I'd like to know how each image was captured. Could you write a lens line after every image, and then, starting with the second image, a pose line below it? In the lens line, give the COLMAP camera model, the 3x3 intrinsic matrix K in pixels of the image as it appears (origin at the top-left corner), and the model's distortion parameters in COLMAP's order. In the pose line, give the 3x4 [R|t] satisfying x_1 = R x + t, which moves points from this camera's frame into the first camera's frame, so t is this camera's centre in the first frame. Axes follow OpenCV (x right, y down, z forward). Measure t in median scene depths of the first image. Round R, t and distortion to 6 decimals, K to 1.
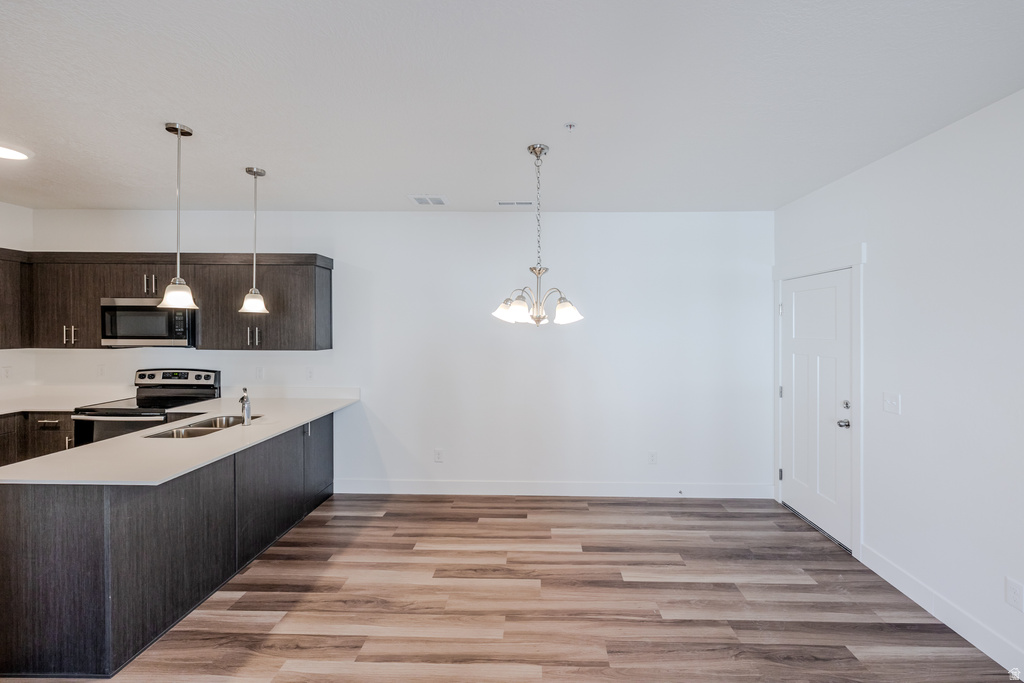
lens RADIAL K [[461.2, 0, 547.5], [0, 461.2, 325.0], [0, 0, 1]] dist [0.004565, 0.000369]
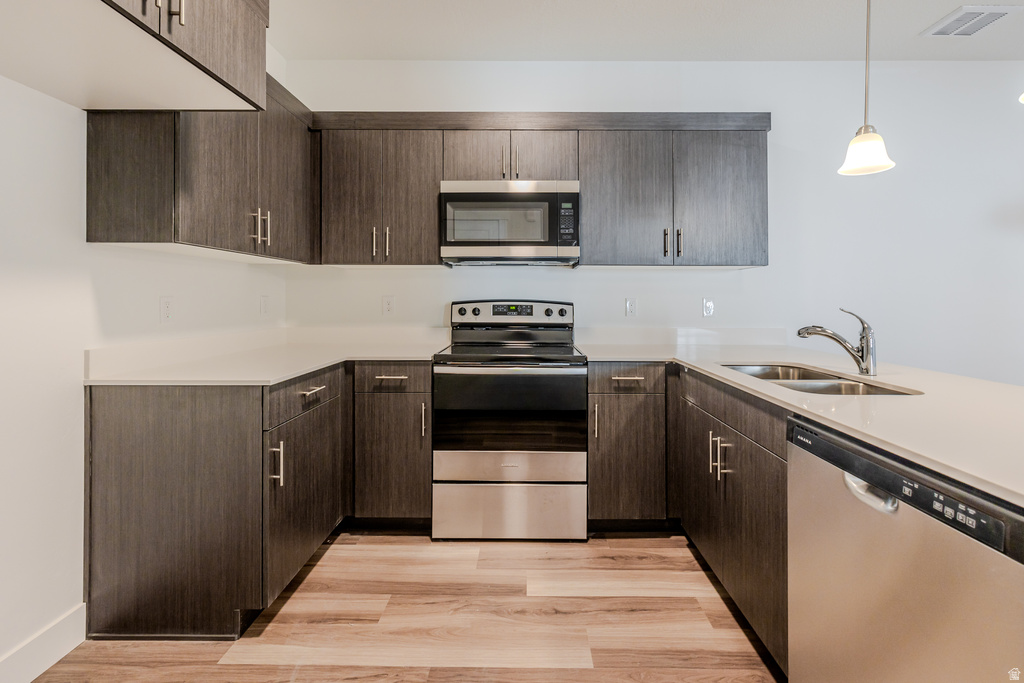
lens RADIAL K [[461.2, 0, 523.6], [0, 461.2, 294.7], [0, 0, 1]] dist [0.004565, 0.000369]
pose [[0.999897, -0.008780, -0.011340, -0.782618], [0.008631, 0.999876, -0.013152, 0.096614], [0.011454, 0.013052, 0.999849, 0.353323]]
